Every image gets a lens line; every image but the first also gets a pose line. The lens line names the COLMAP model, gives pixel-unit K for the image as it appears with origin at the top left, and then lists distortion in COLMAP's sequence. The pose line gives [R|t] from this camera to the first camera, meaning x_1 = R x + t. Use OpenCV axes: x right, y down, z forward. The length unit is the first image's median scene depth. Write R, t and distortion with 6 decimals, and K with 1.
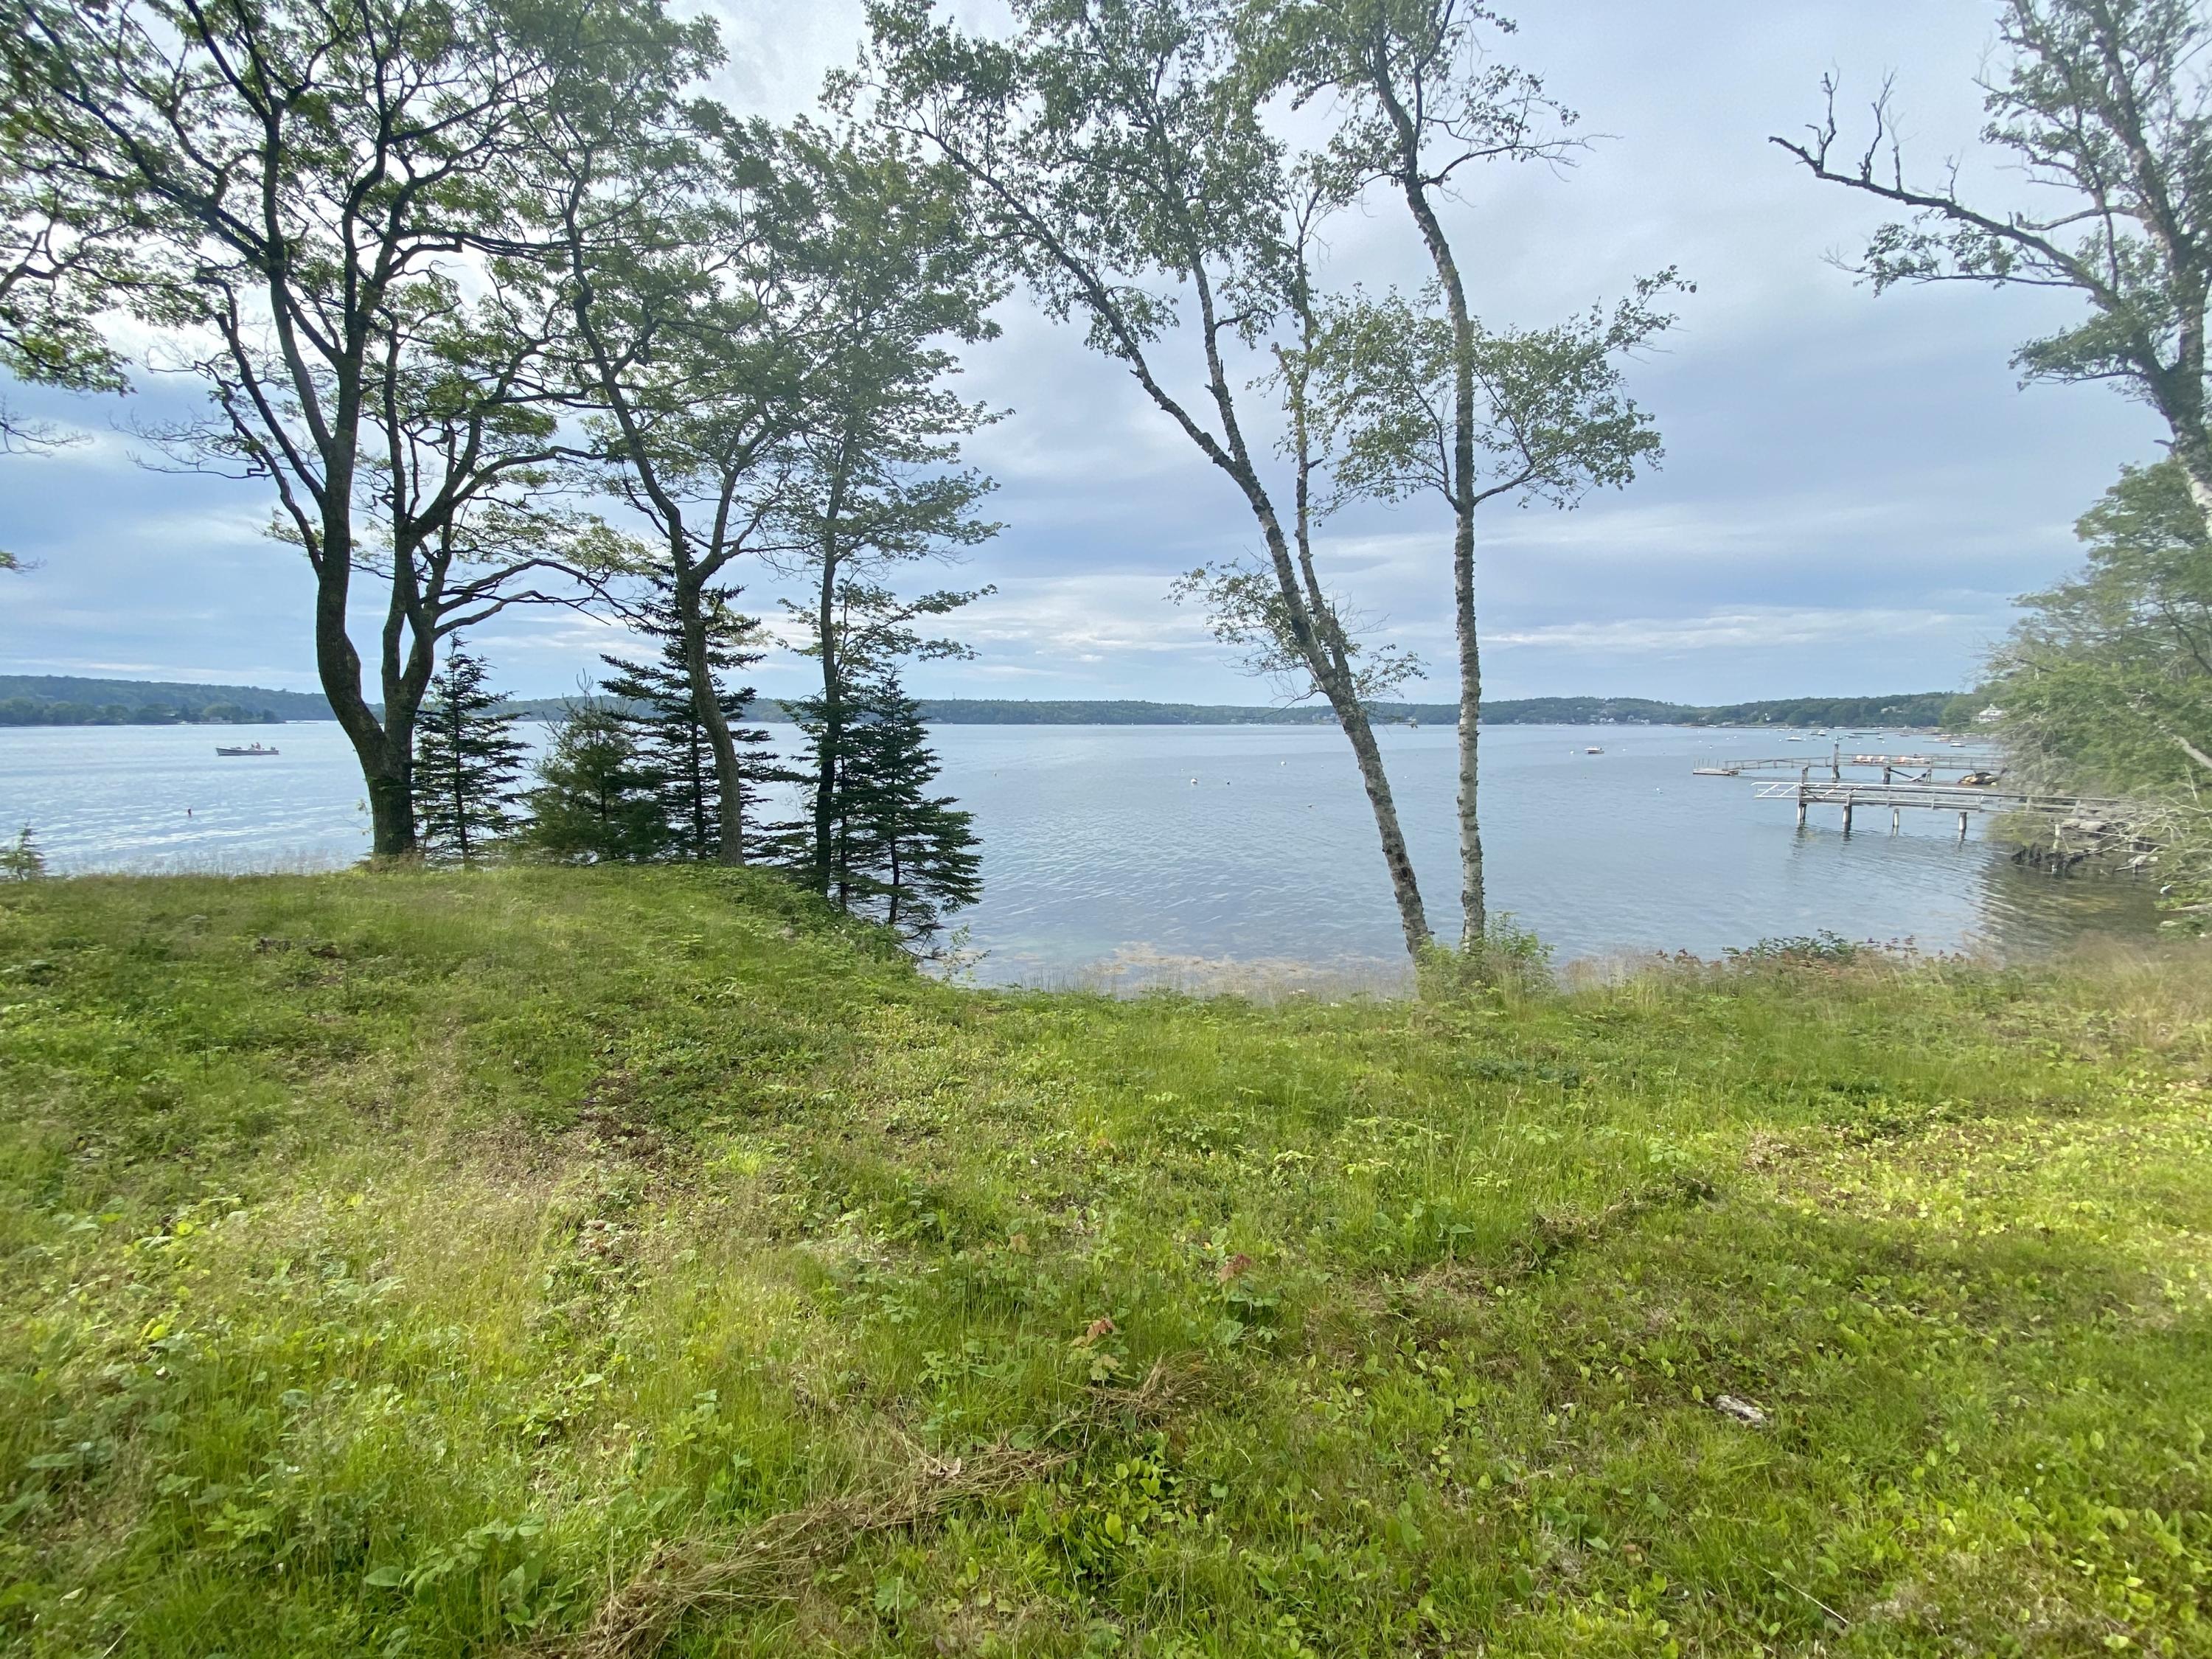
lens RADIAL K [[884.7, 0, 1101.0], [0, 884.7, 840.7], [0, 0, 1]] dist [0.006803, -0.013557]
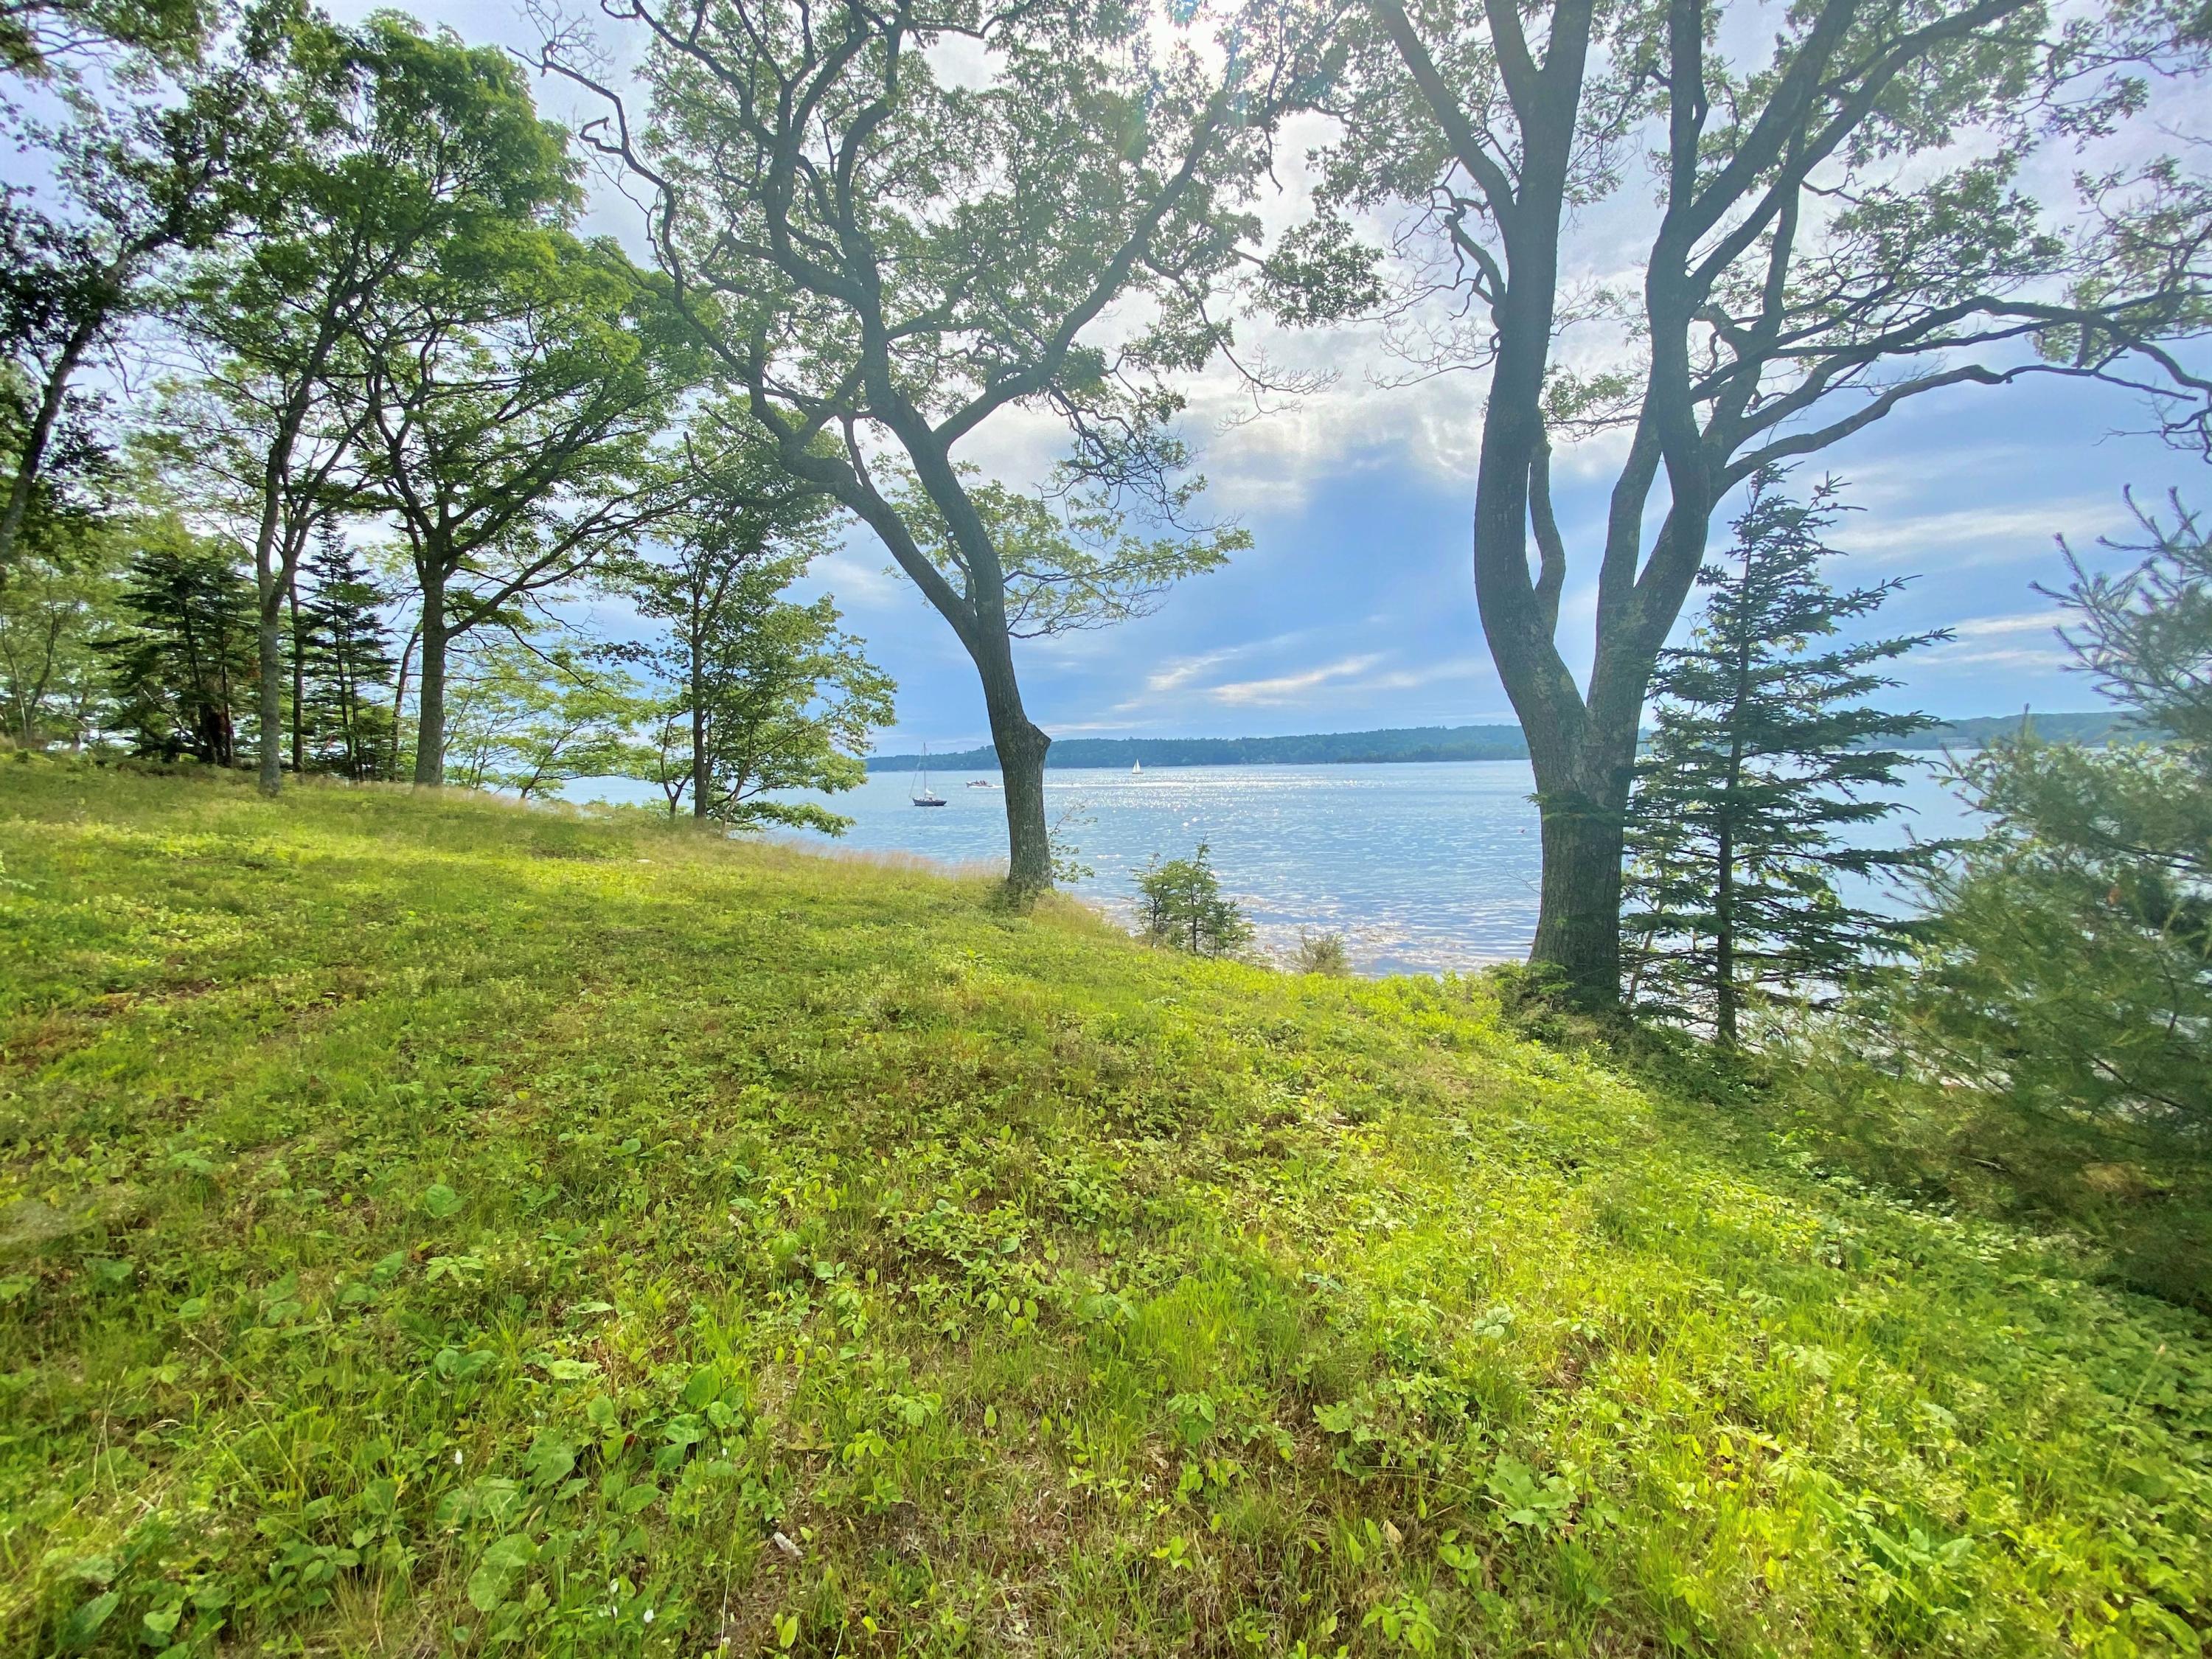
lens RADIAL K [[884.7, 0, 1113.3], [0, 884.7, 838.8], [0, 0, 1]] dist [0.006803, -0.013557]
pose [[0.292544, 0.068046, -0.953828, -0.425559], [-0.103630, 0.993846, 0.039117, -0.041758], [0.950620, 0.087402, 0.297795, 0.619902]]
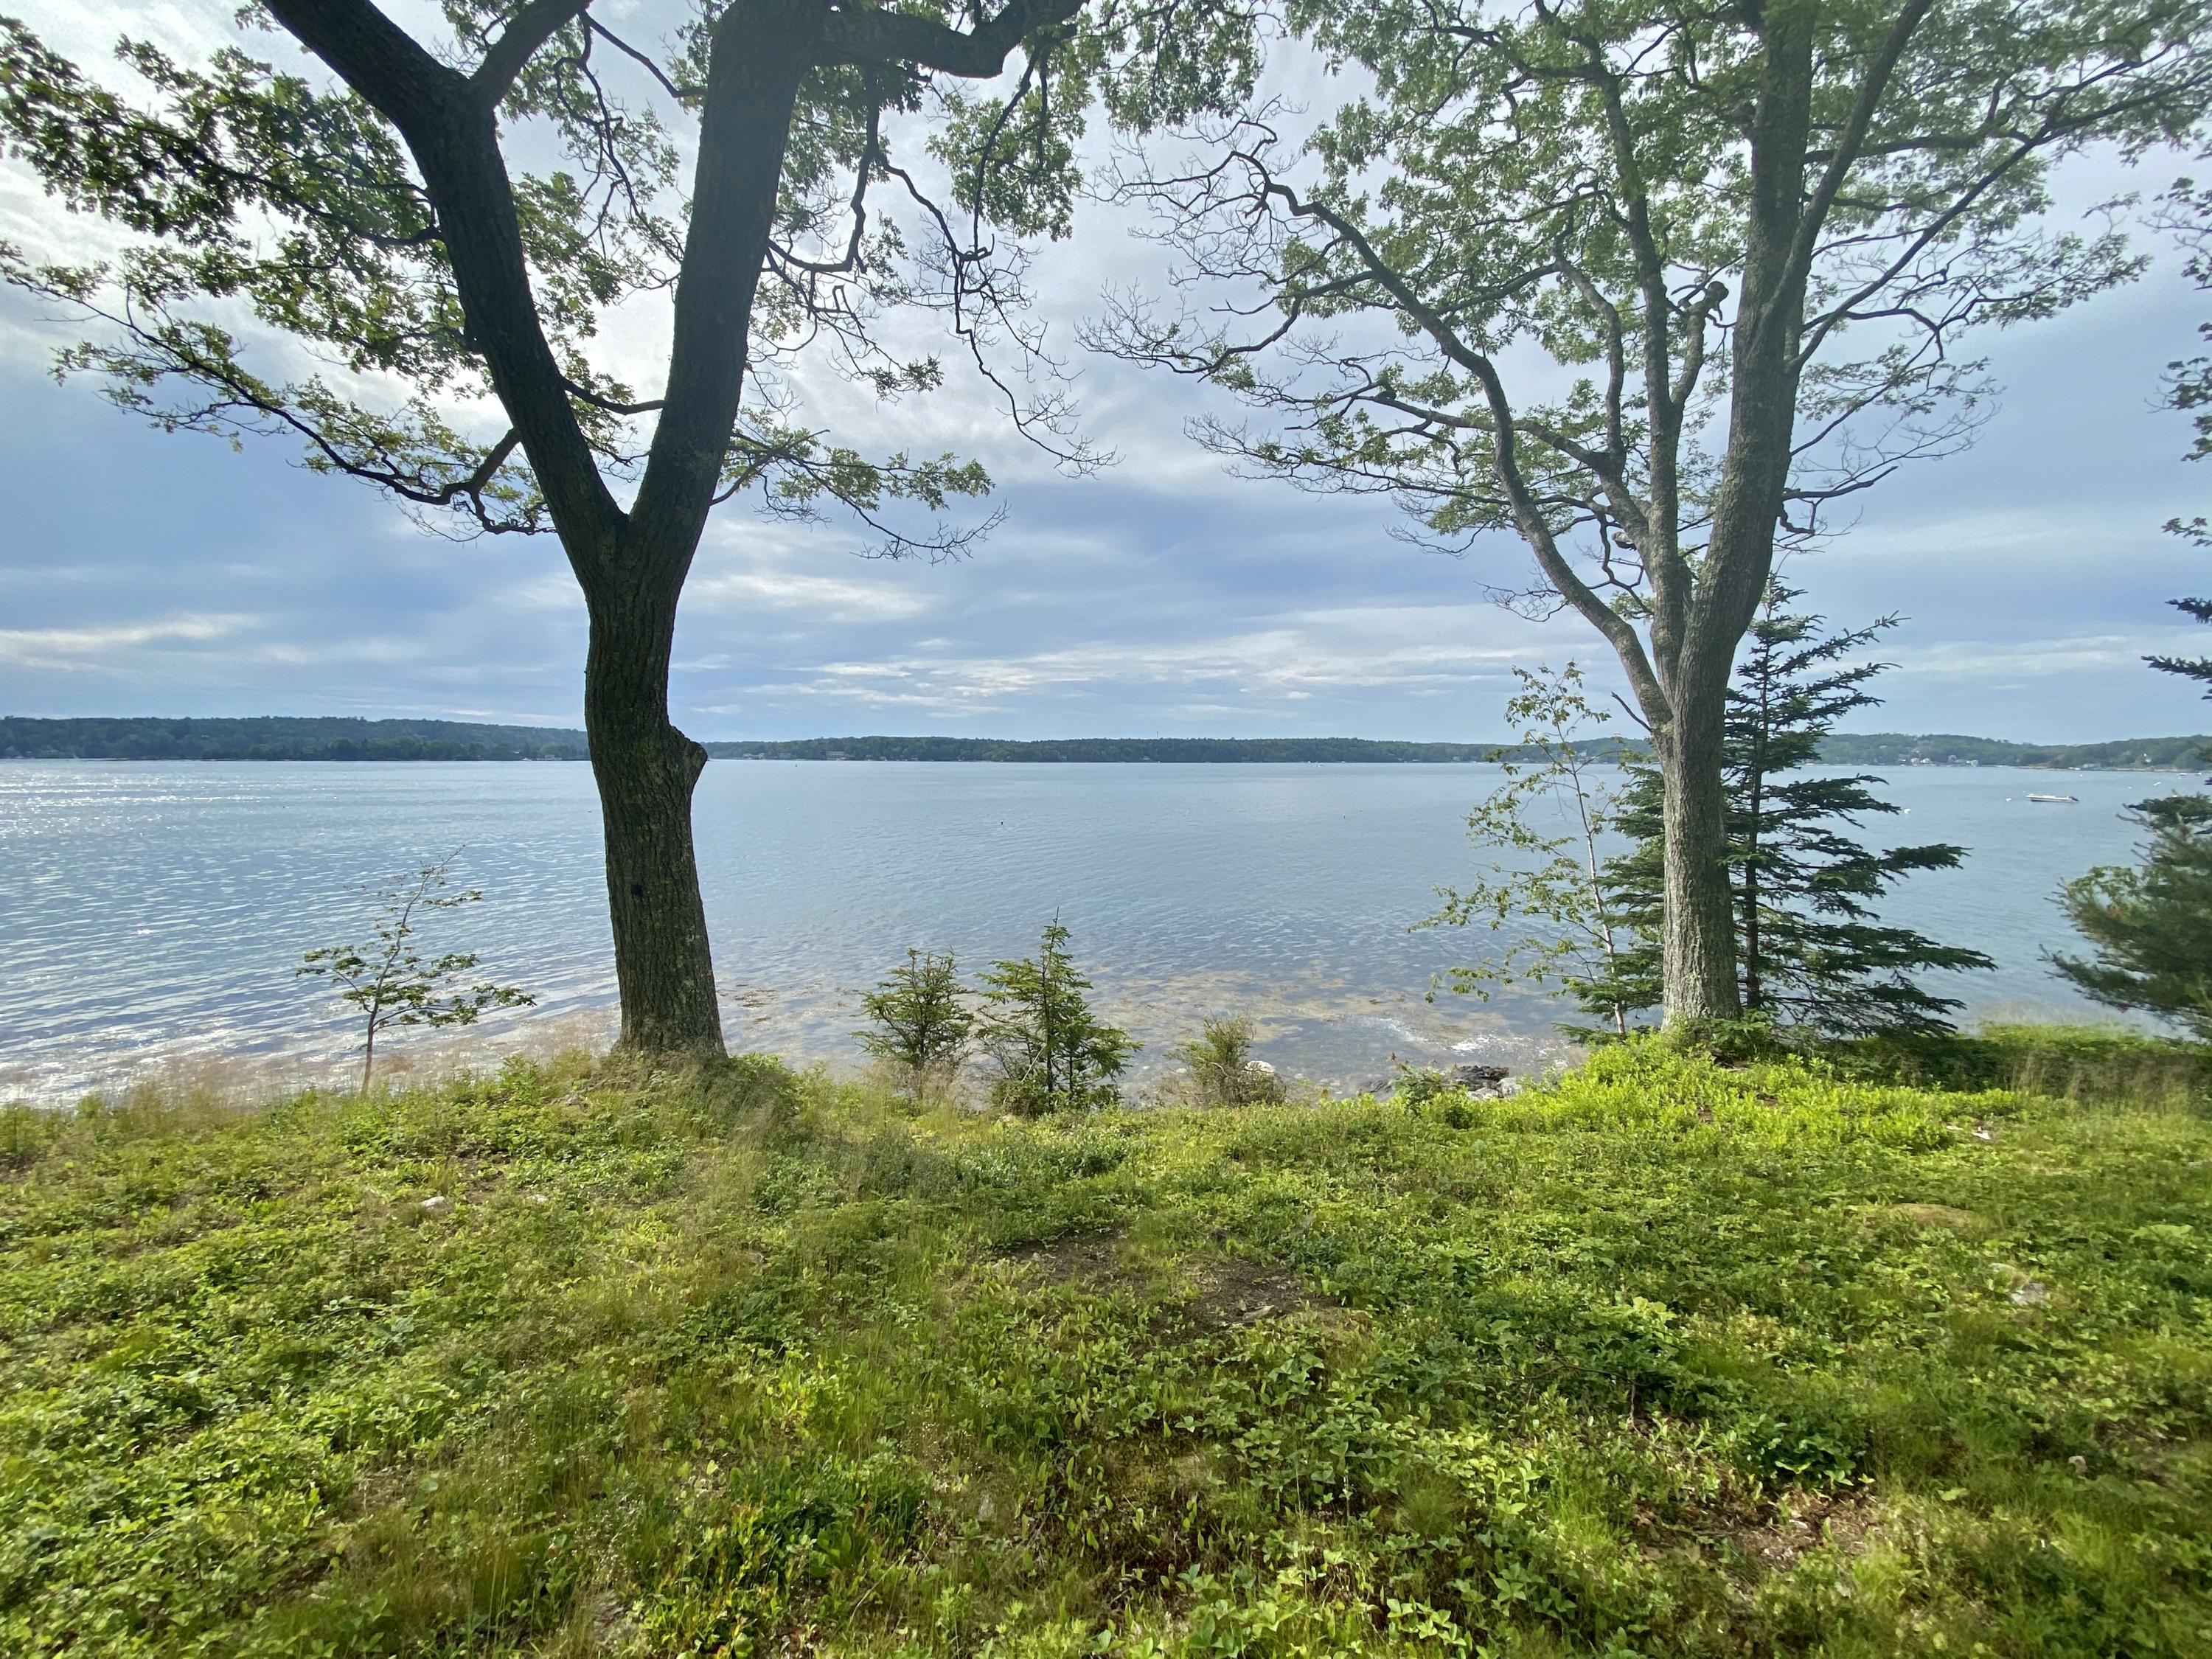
lens RADIAL K [[884.7, 0, 1104.9], [0, 884.7, 842.6], [0, 0, 1]] dist [0.006803, -0.013557]
pose [[0.976516, 0.021095, -0.214412, -1.028040], [-0.029877, 0.998839, -0.037801, -0.046300], [0.213365, 0.043320, 0.976012, 0.414726]]
